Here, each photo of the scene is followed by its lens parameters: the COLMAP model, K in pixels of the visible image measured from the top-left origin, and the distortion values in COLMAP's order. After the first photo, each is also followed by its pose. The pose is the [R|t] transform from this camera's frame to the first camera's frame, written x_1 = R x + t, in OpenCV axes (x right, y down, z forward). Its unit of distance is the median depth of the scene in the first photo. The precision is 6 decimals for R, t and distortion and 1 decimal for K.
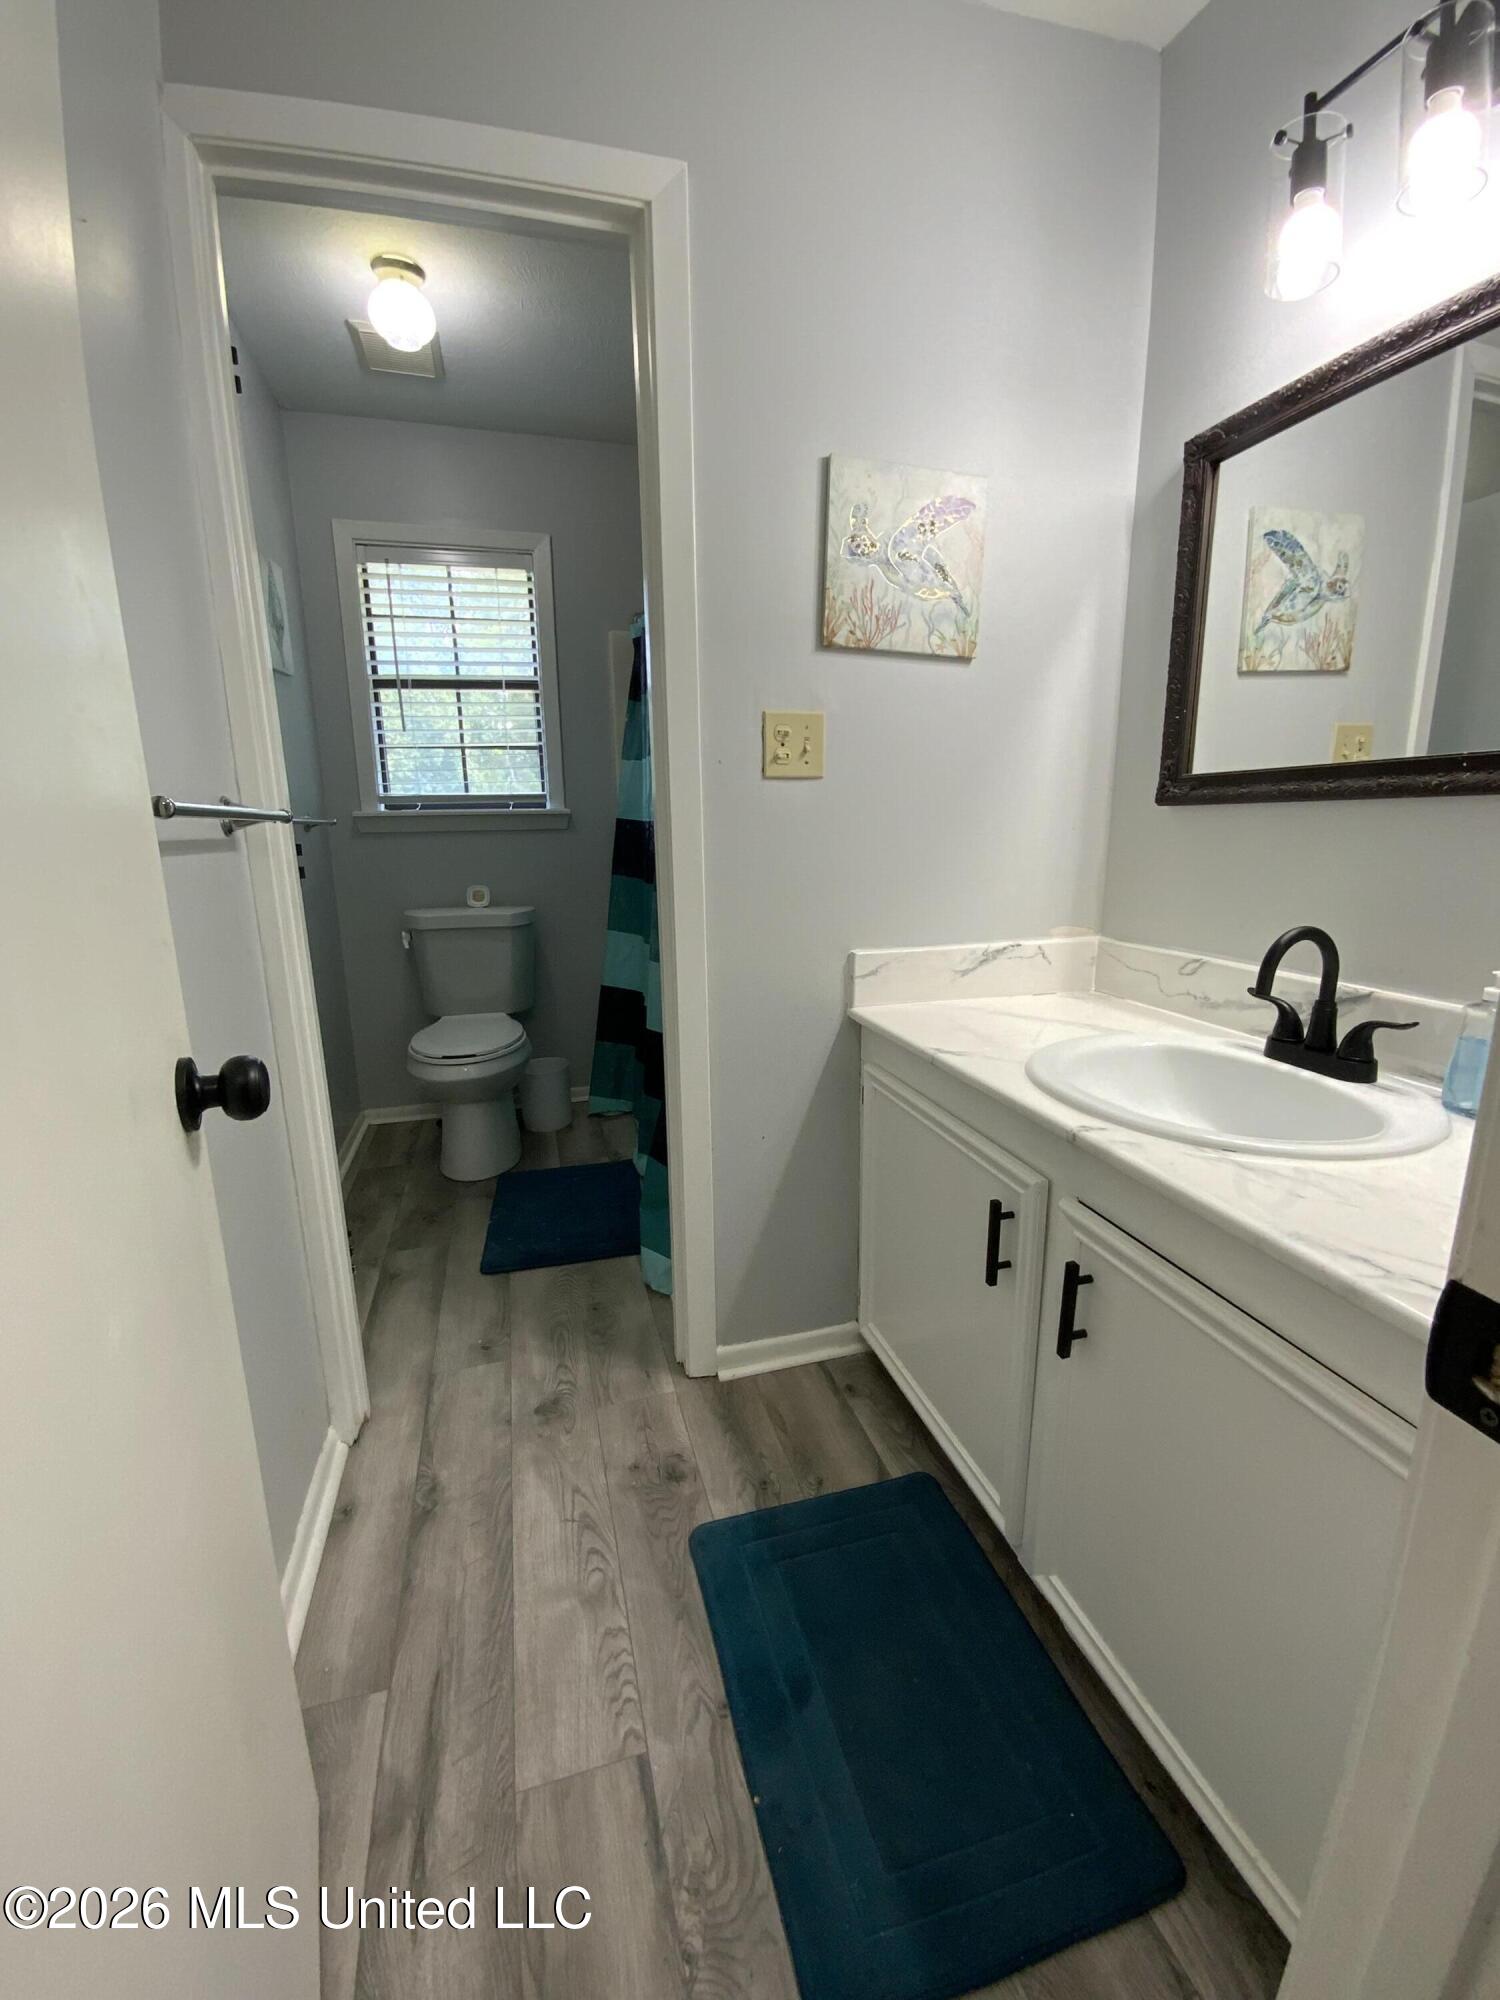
lens RADIAL K [[820.2, 0, 733.2], [0, 820.2, 989.9], [0, 0, 1]] dist [-0.013483, -0.000115]
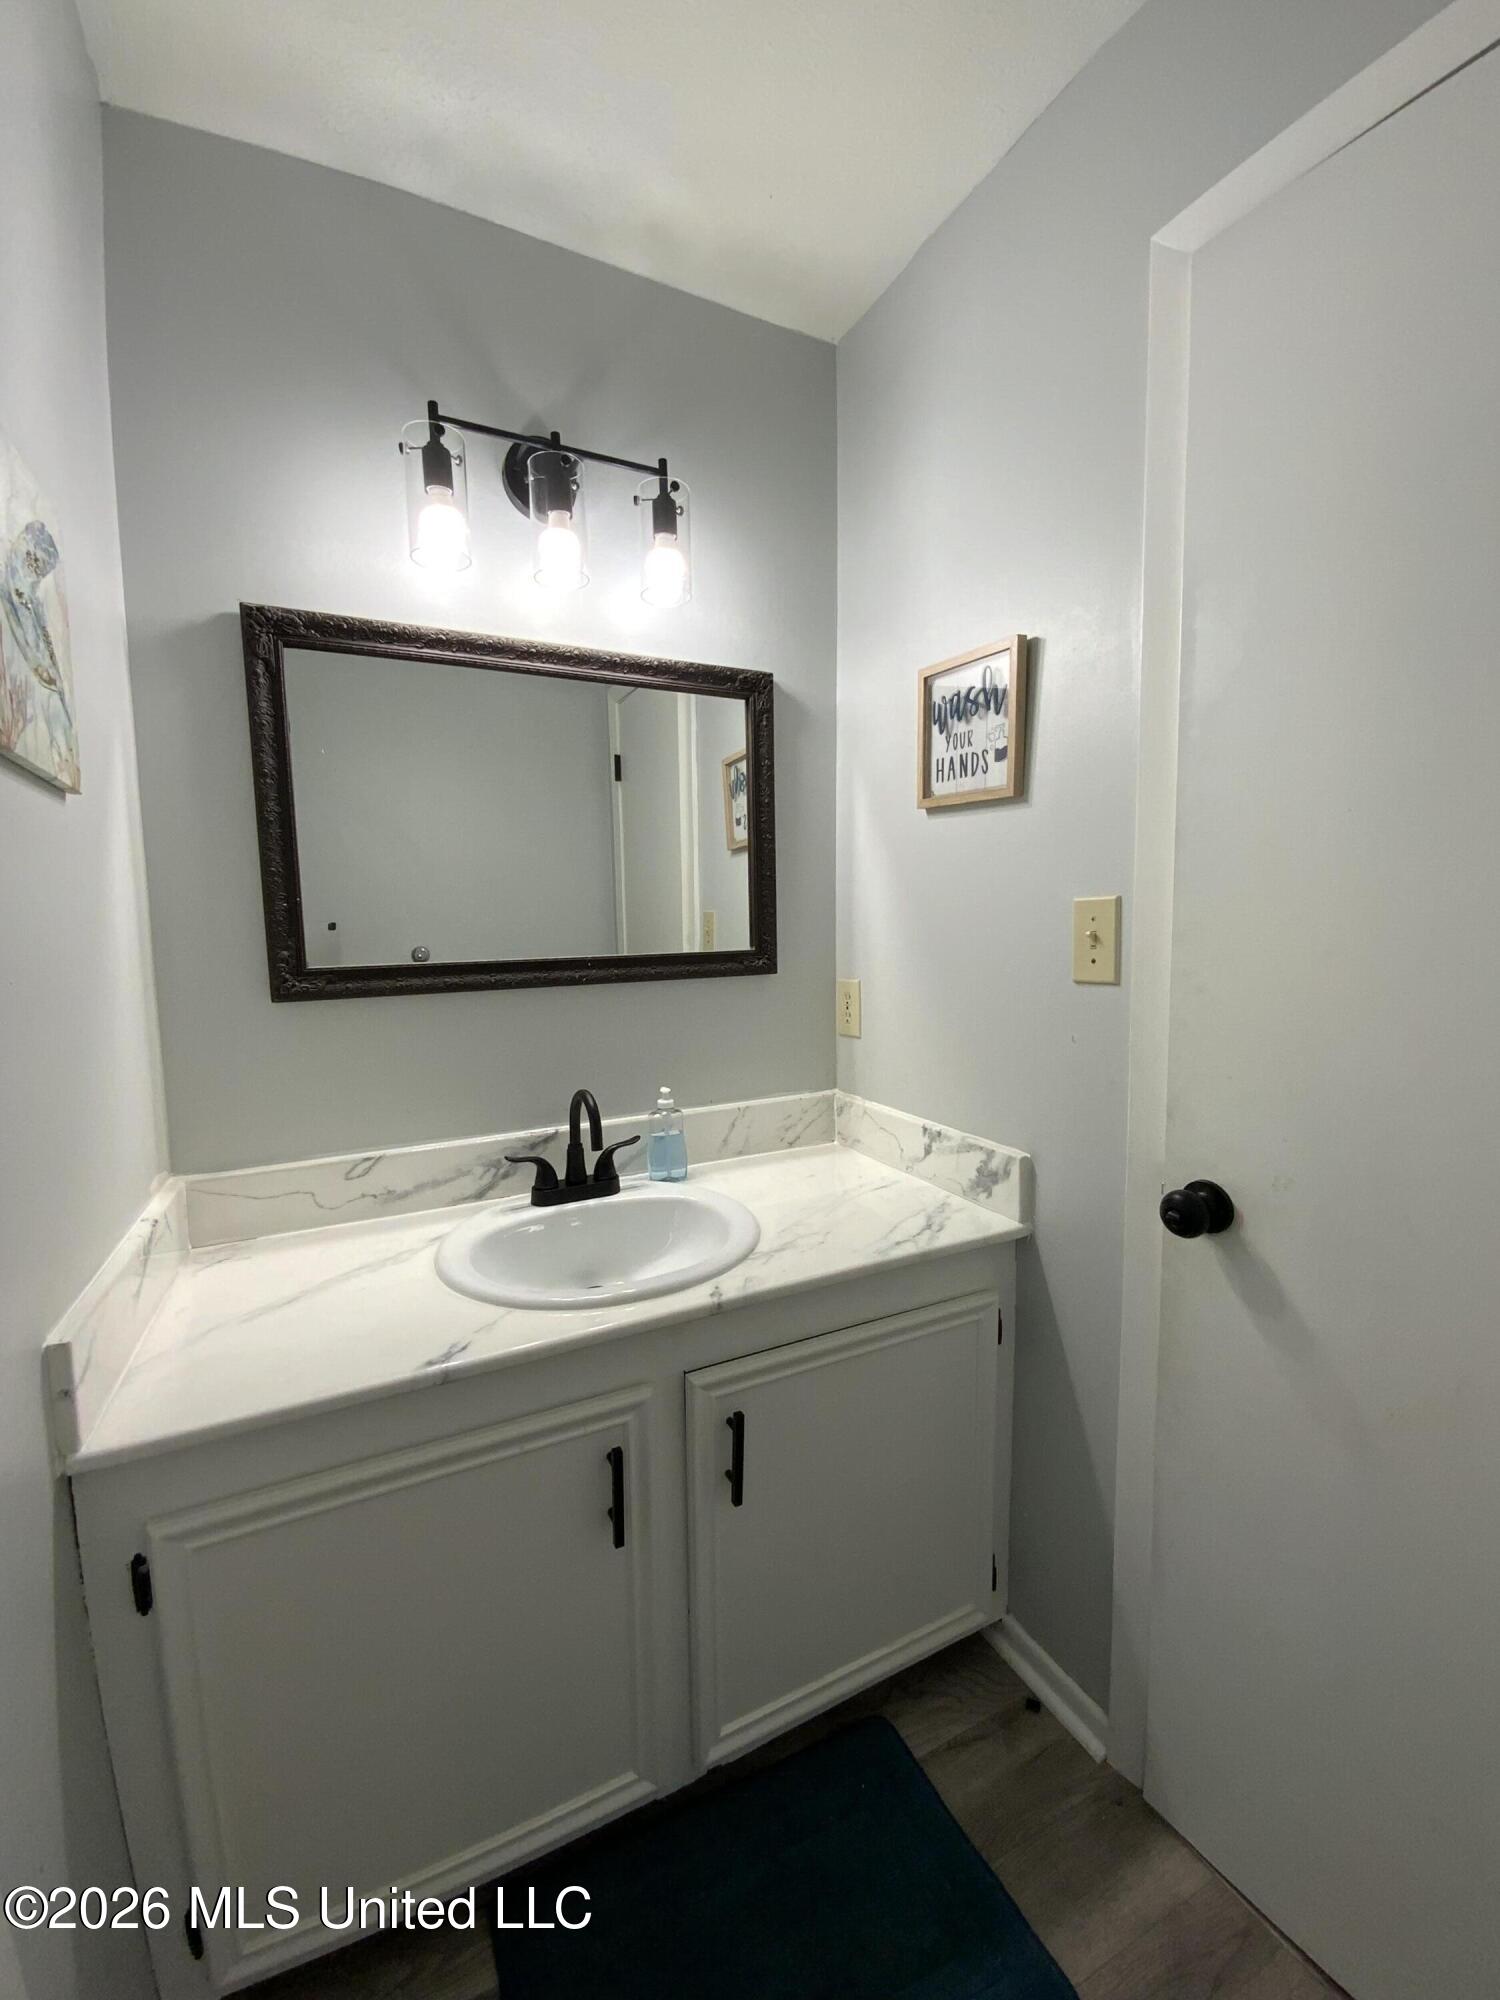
lens RADIAL K [[820.2, 0, 733.2], [0, 820.2, 989.9], [0, 0, 1]] dist [-0.013483, -0.000115]
pose [[-0.184677, -0.065860, 0.980590, -0.483341], [0.228207, 0.967608, 0.107967, -0.262939], [-0.955937, 0.243717, -0.163665, 0.804548]]
